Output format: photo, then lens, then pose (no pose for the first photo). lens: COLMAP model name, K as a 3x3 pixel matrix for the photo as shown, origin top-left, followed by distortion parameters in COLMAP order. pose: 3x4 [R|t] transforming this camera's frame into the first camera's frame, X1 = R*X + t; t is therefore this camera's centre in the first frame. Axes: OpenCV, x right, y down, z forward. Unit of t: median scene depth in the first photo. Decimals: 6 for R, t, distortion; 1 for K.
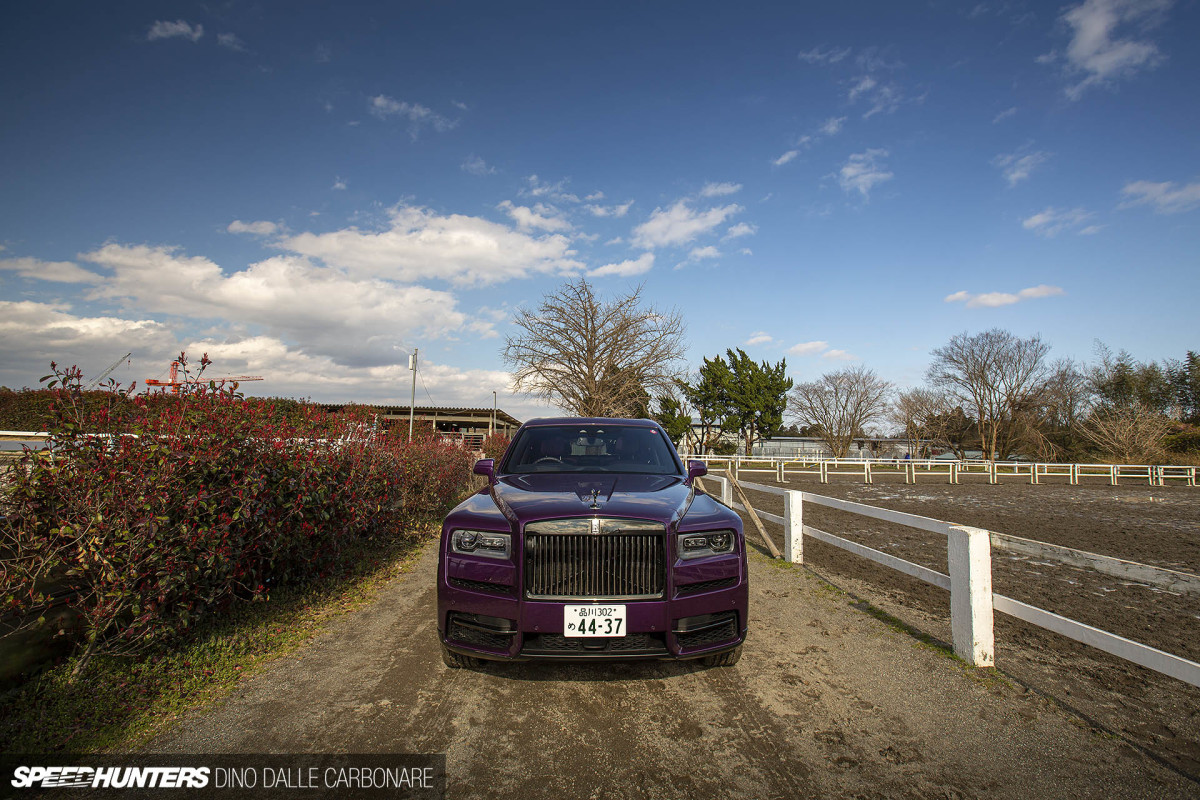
lens RADIAL K [[557.2, 0, 598.7], [0, 557.2, 393.3], [0, 0, 1]] dist [-0.057892, 0.021288]
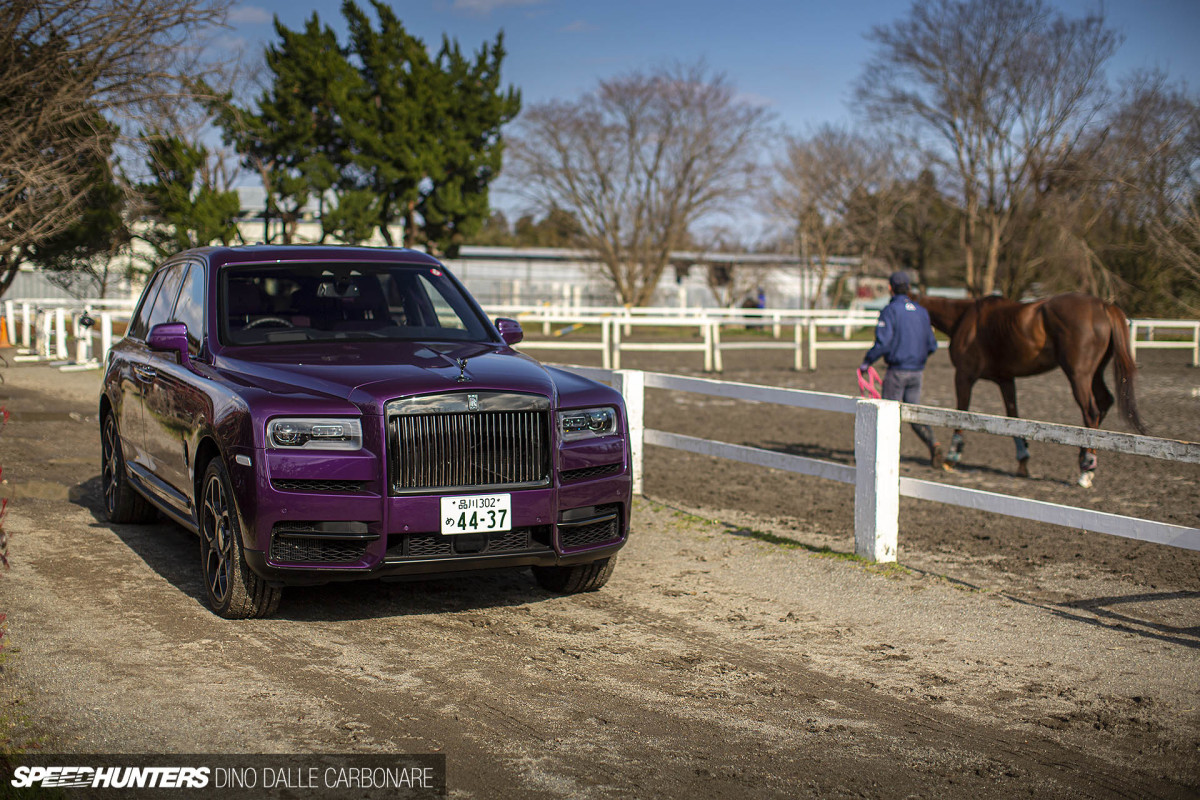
lens RADIAL K [[1813.6, 0, 600.0], [0, 1813.6, 400.0], [0, 0, 1]] dist [-0.189614, 0.044214]
pose [[0.919954, -0.032311, 0.390693, -0.067754], [-0.032458, 0.986898, 0.158048, -0.014775], [-0.390681, -0.158078, 0.906851, -0.115135]]
